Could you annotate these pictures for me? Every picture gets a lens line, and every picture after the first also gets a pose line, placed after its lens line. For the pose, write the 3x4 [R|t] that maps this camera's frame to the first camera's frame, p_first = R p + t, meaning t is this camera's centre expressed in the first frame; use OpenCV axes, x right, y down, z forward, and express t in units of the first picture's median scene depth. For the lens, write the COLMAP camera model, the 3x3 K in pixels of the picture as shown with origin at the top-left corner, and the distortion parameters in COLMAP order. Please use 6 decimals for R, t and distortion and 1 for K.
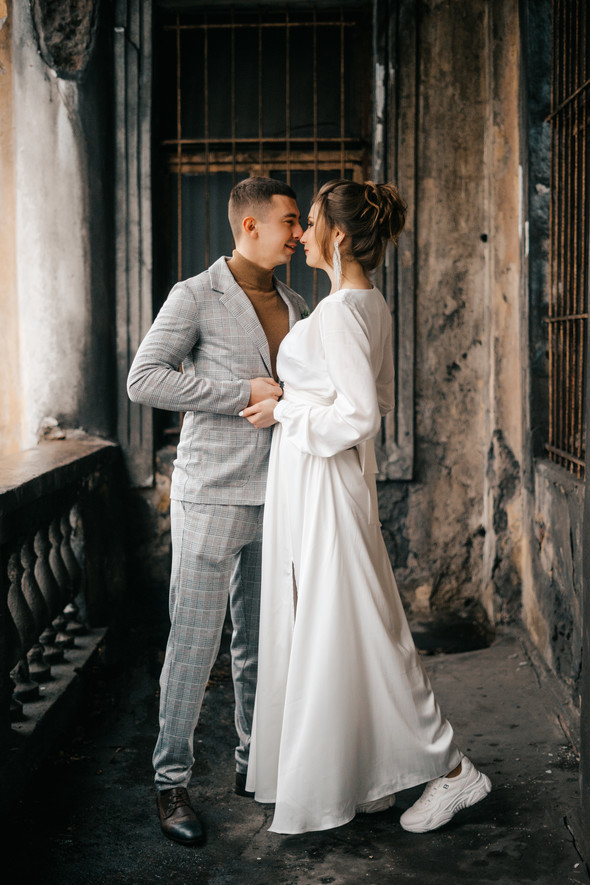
lens RADIAL K [[1318.1, 0, 283.0], [0, 1318.1, 445.0], [0, 0, 1]] dist [-0.024481, 0.000000]
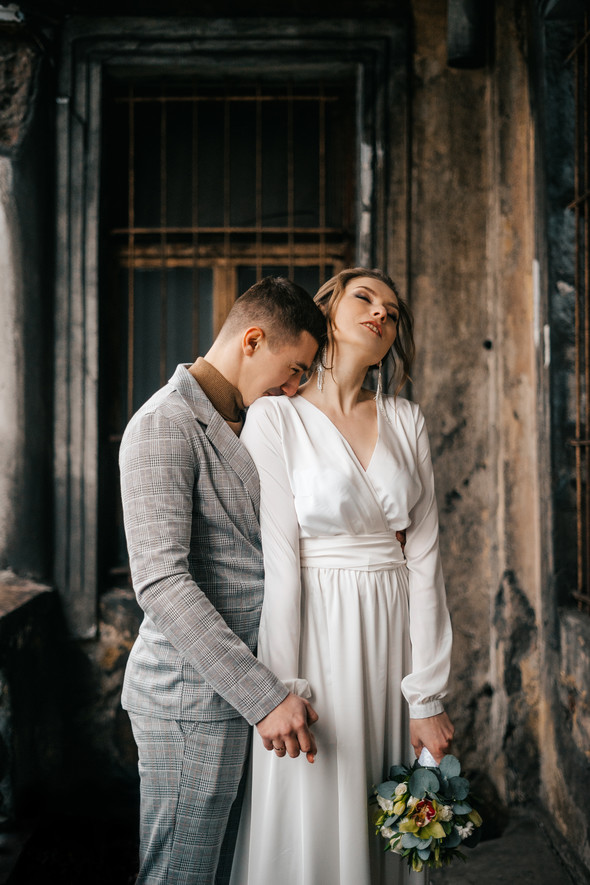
lens RADIAL K [[1318.1, 0, 282.2], [0, 1318.1, 438.0], [0, 0, 1]] dist [-0.024481, 0.000000]
pose [[0.998742, 0.003392, 0.050020, -0.023815], [0.000875, 0.996379, -0.085021, -0.024278], [-0.050127, 0.084958, 0.995123, 0.160153]]
